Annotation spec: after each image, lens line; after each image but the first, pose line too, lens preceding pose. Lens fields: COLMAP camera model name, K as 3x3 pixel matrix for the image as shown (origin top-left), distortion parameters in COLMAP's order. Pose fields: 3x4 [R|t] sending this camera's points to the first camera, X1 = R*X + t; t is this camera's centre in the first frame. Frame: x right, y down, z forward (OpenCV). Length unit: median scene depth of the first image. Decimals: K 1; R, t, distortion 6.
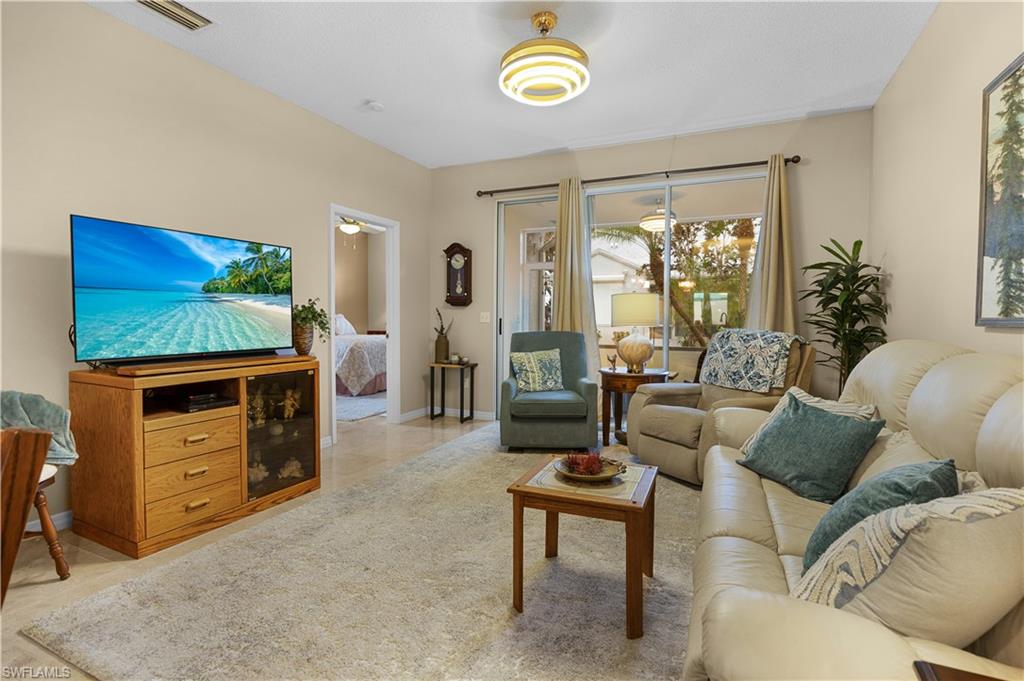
lens RADIAL K [[483.3, 0, 512.0], [0, 483.3, 340.5], [0, 0, 1]] dist [-0.022184, -0.000259]
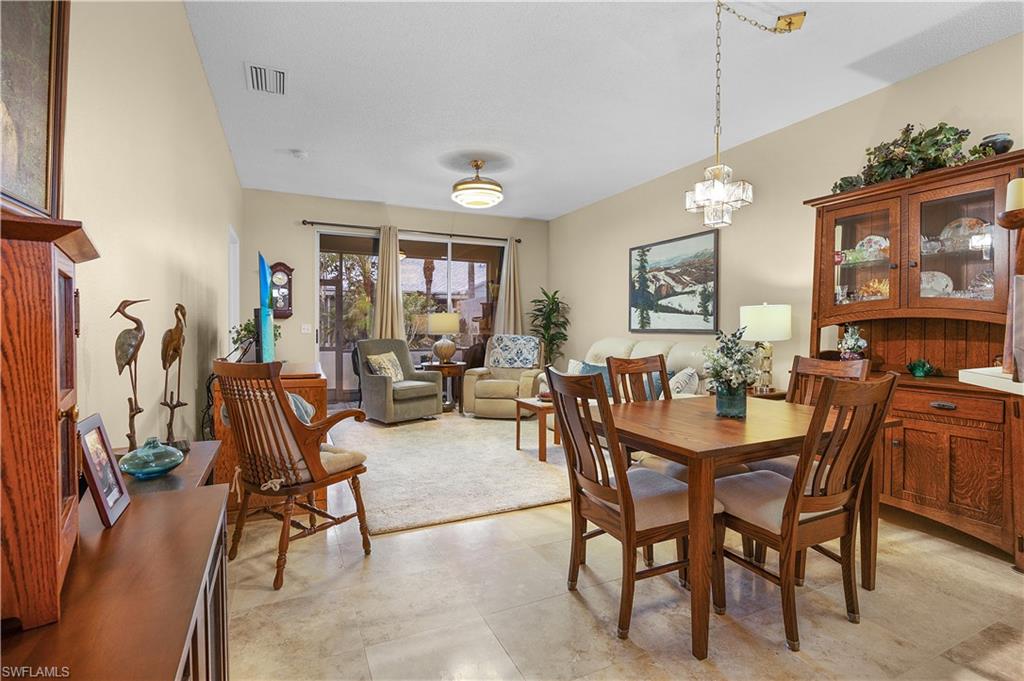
lens RADIAL K [[503.4, 0, 509.4], [0, 503.4, 322.4], [0, 0, 1]] dist [0.001491, 0.000027]
pose [[0.653853, 0.000464, 0.756621, -0.986801], [0.036630, 0.998808, -0.032267, -0.008423], [-0.755734, 0.048813, 0.653057, -0.234210]]
